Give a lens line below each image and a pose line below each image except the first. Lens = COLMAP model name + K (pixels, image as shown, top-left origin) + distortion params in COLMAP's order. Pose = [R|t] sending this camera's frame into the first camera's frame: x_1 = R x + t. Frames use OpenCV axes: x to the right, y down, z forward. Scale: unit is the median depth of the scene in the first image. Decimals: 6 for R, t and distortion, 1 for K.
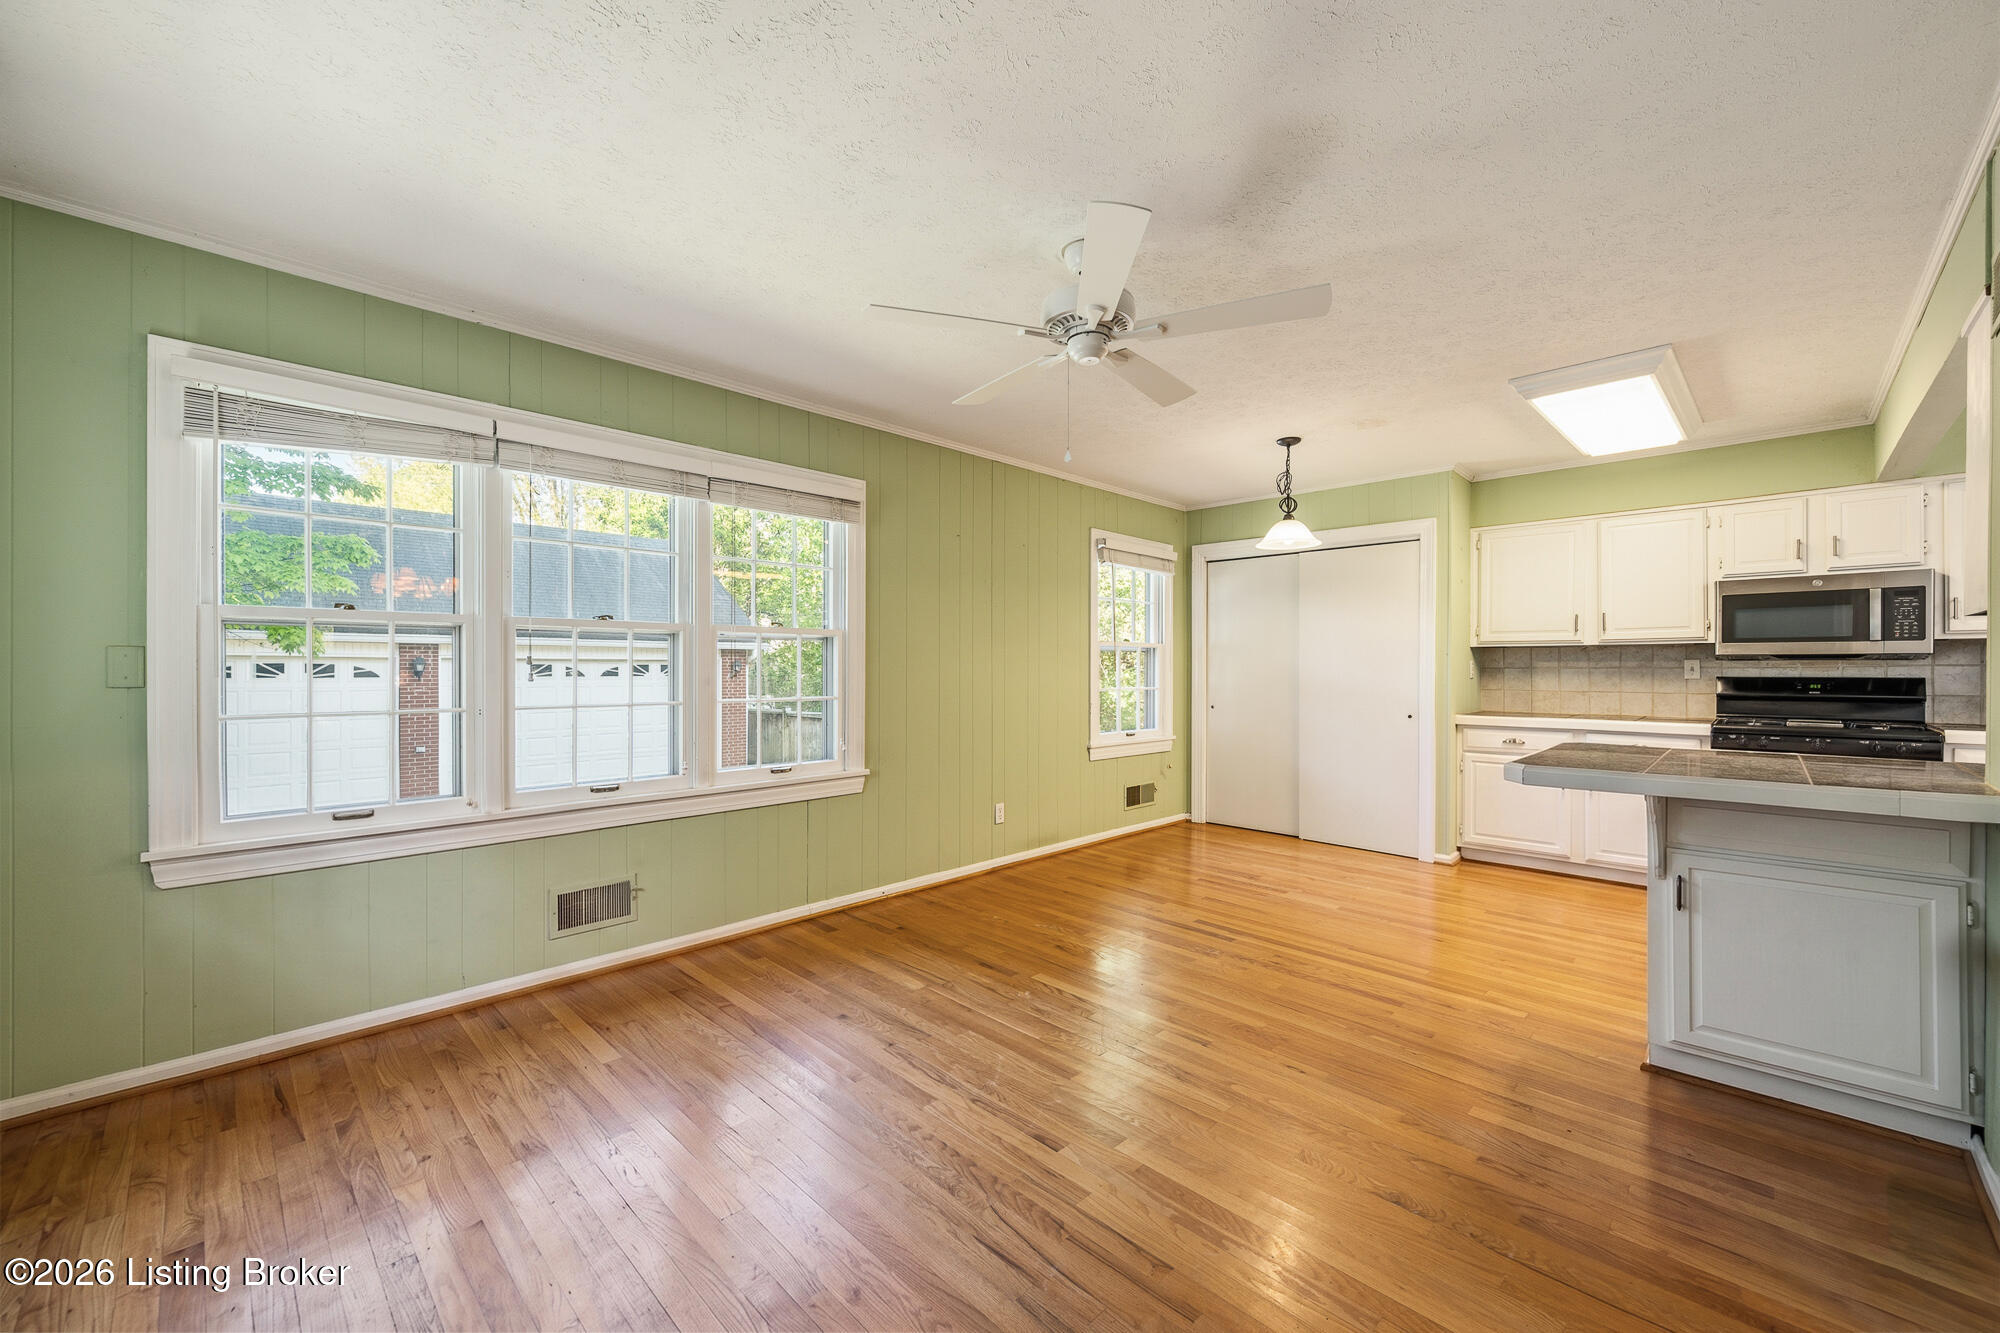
lens RADIAL K [[774.3, 0, 977.8], [0, 774.3, 667.7], [0, 0, 1]] dist [-0.000980, -0.000181]
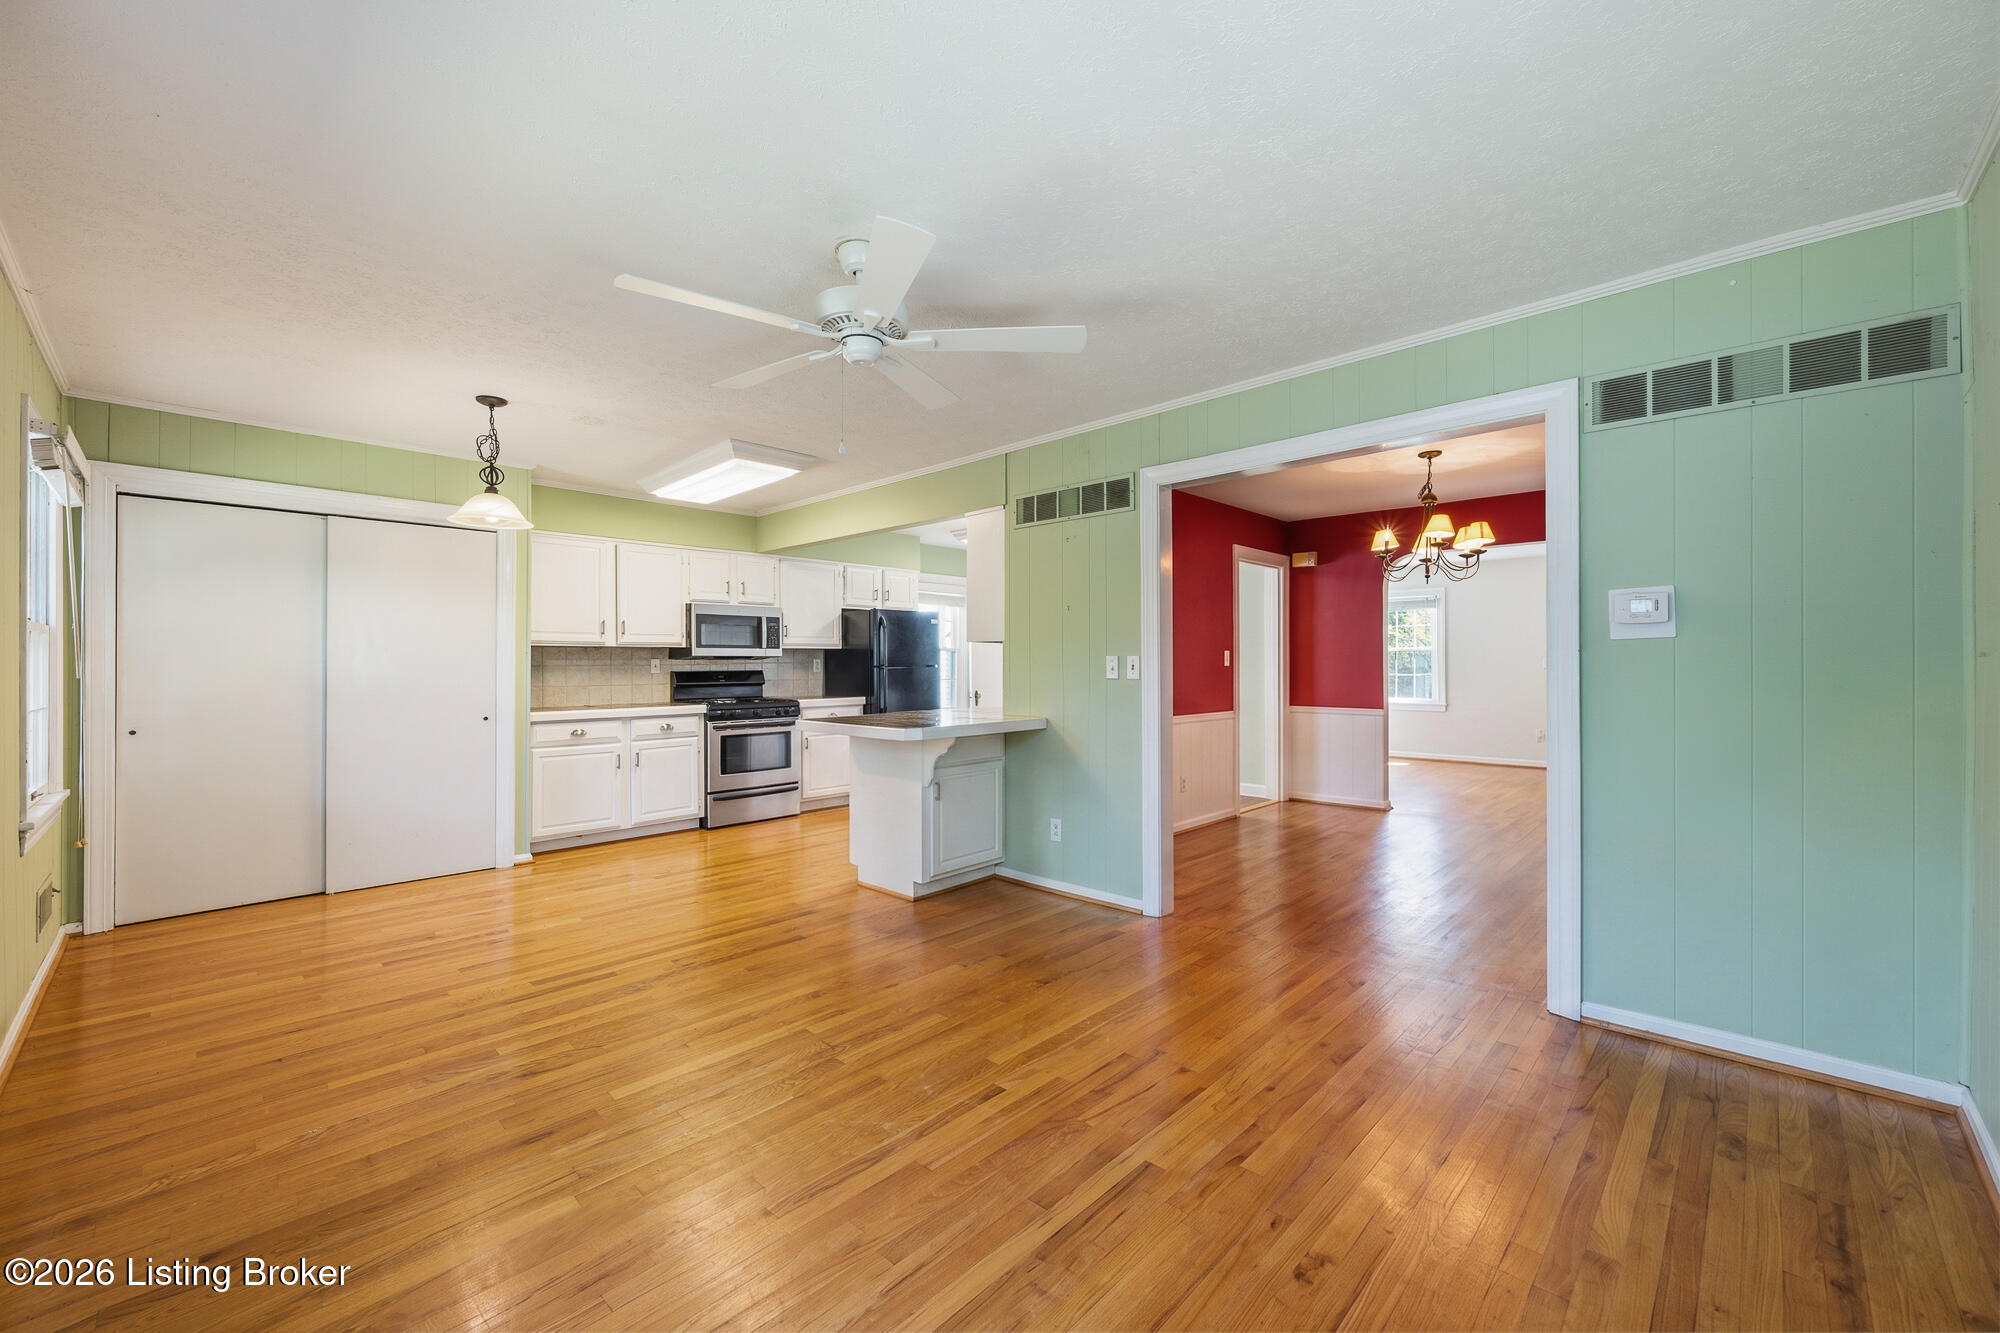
lens RADIAL K [[790.8, 0, 1006.9], [0, 790.8, 663.3], [0, 0, 1]] dist [-0.000567, -0.000058]
pose [[-0.034255, -0.004075, 0.999405, -0.472270], [0.003027, 0.999987, 0.004181, -0.007141], [-0.999409, 0.003169, -0.034243, 0.455820]]
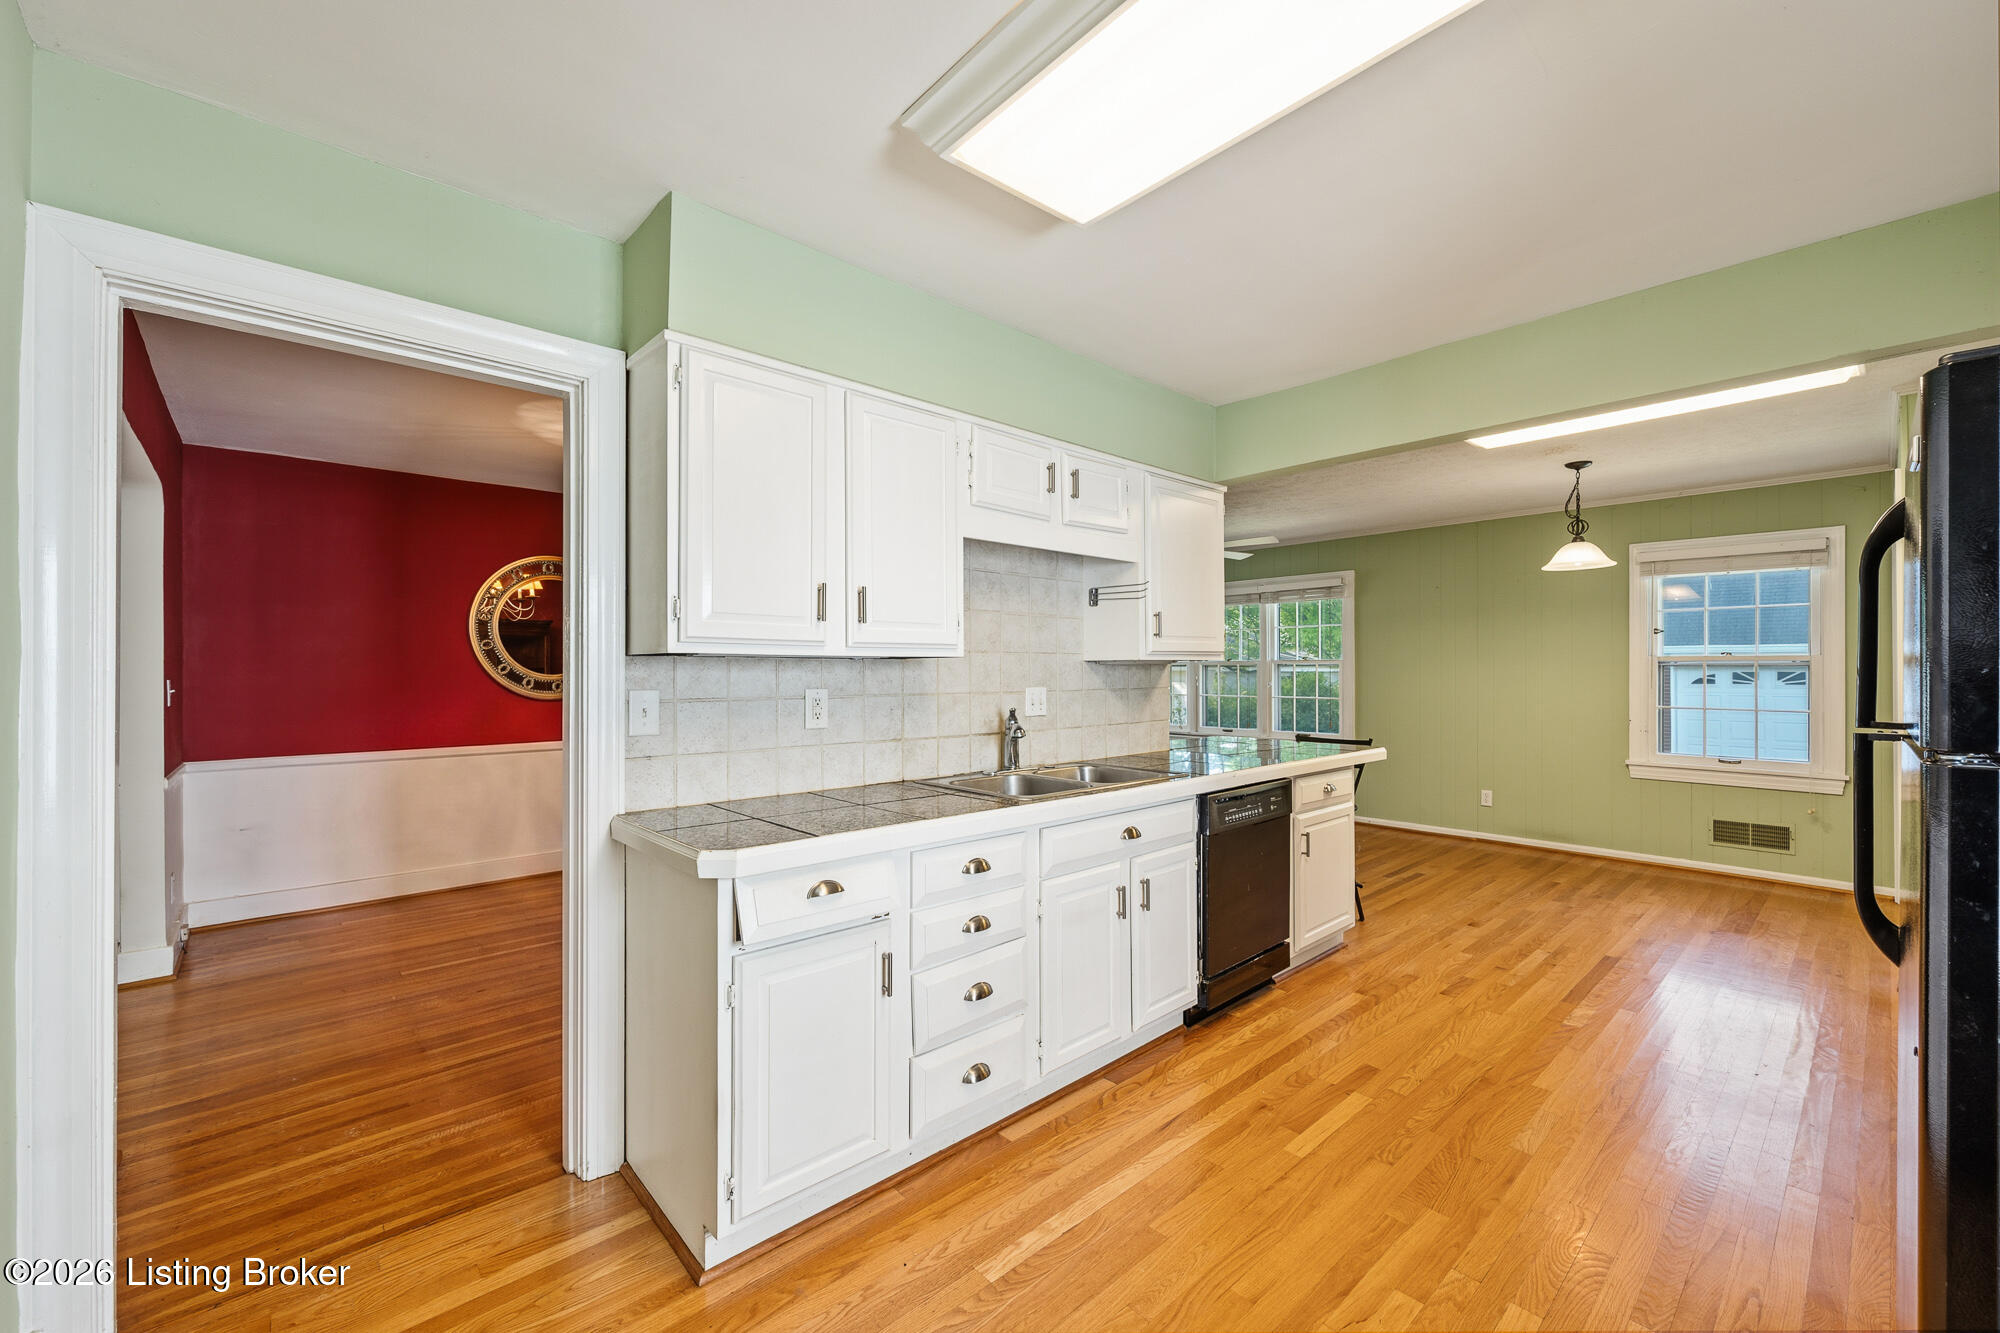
lens RADIAL K [[802.3, 0, 1000.0], [0, 802.3, 666.5], [0, 0, 1]] dist [0.001855, 0.000169]
pose [[-0.033194, -0.006300, -0.999429, 1.446151], [0.001760, 0.999978, -0.006362, -0.020550], [0.999447, -0.001970, -0.033182, 0.268819]]
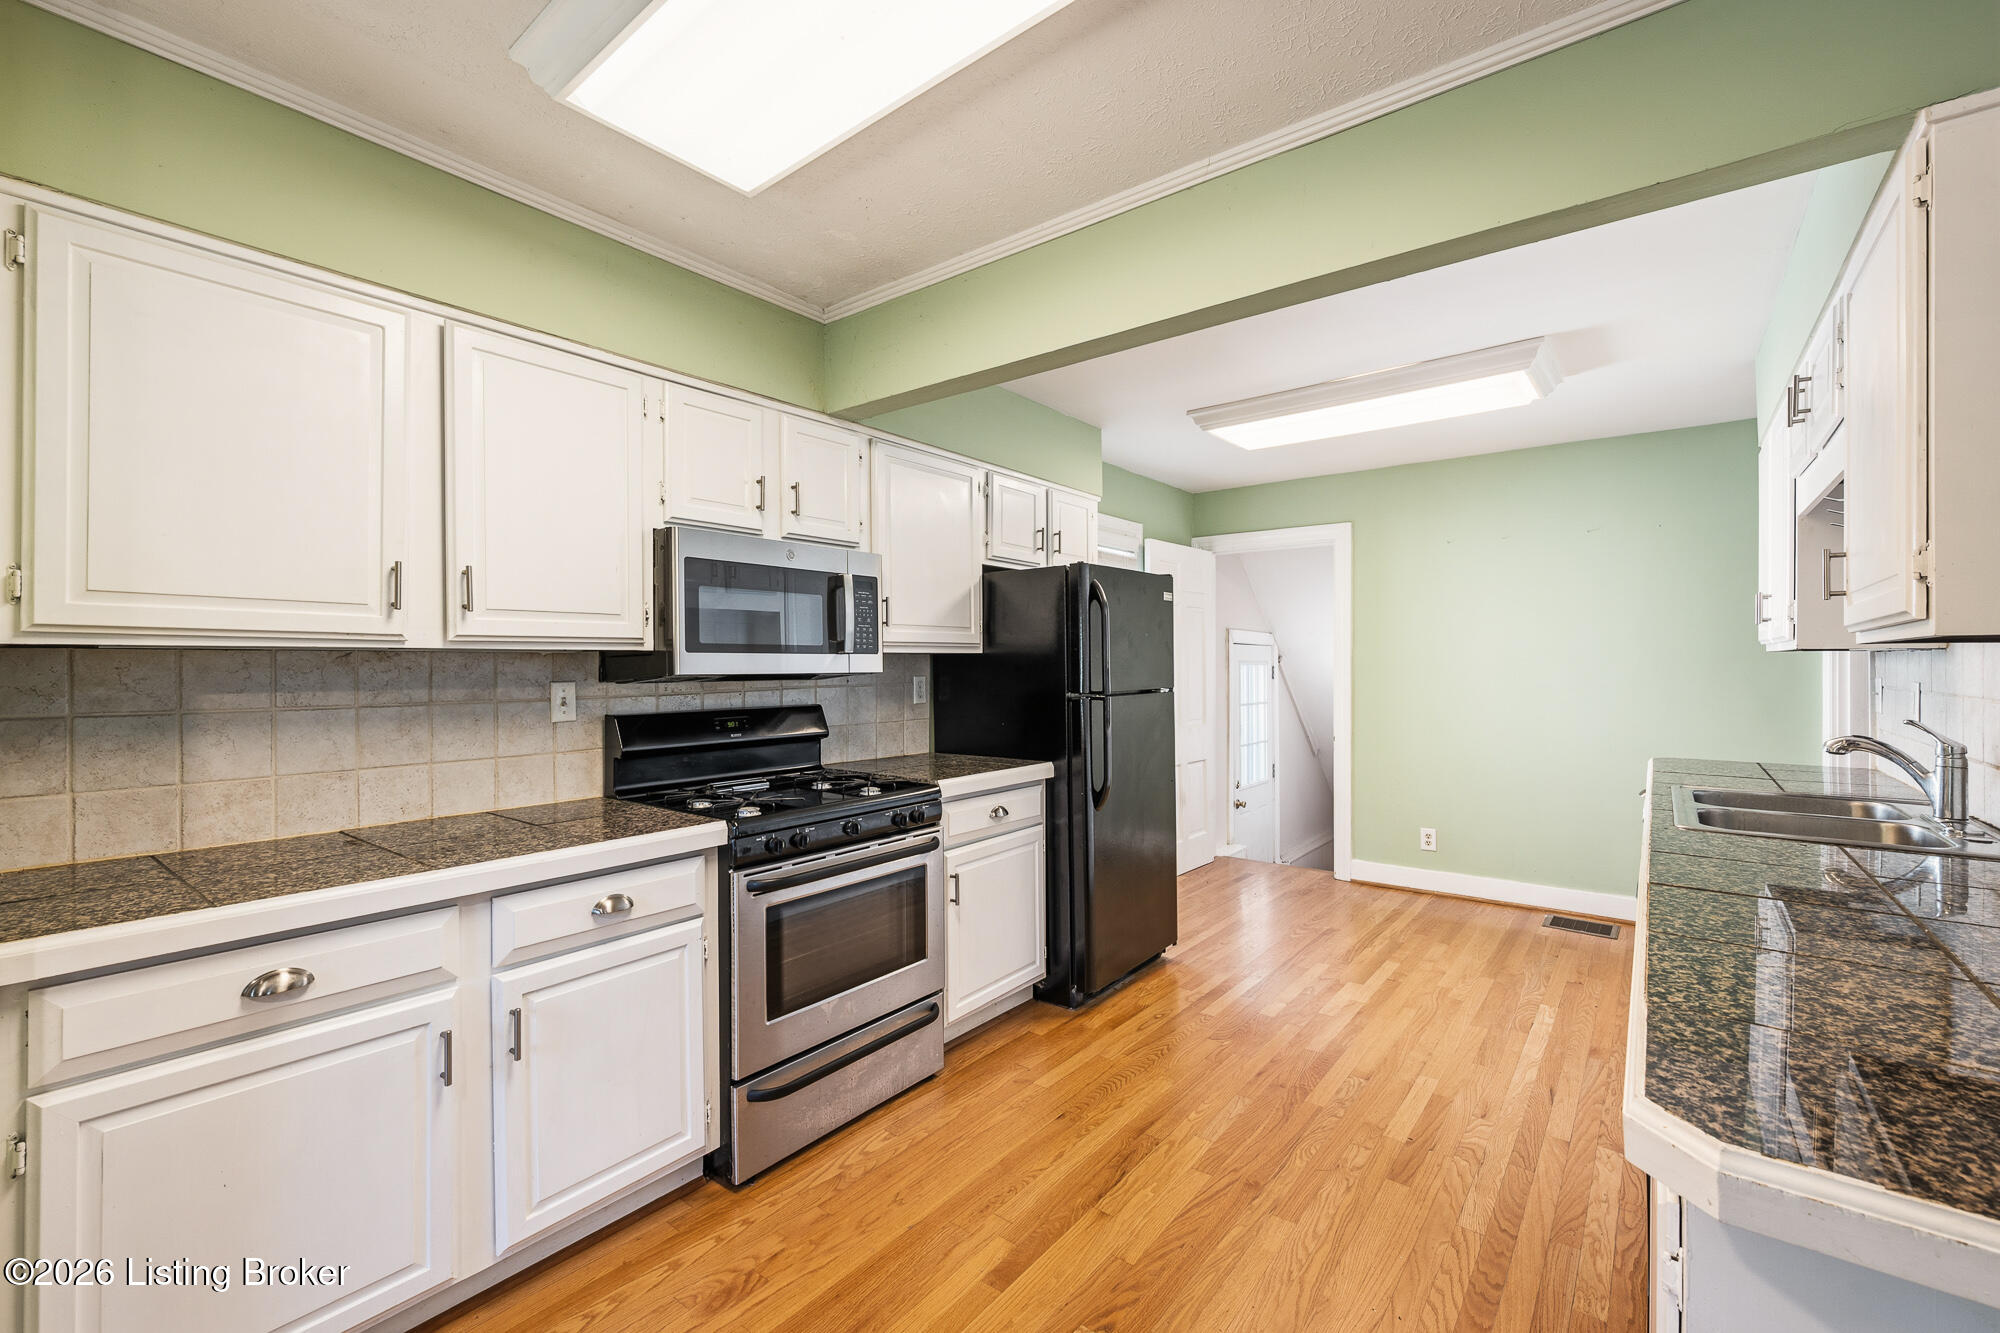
lens RADIAL K [[840.1, 0, 996.0], [0, 840.1, 667.5], [0, 0, 1]] dist [-0.000797, 0.000024]
pose [[-0.126597, -0.007767, 0.991924, 0.375711], [0.002481, 0.999964, 0.008147, -0.024363], [-0.991951, 0.003492, -0.126573, 0.821659]]
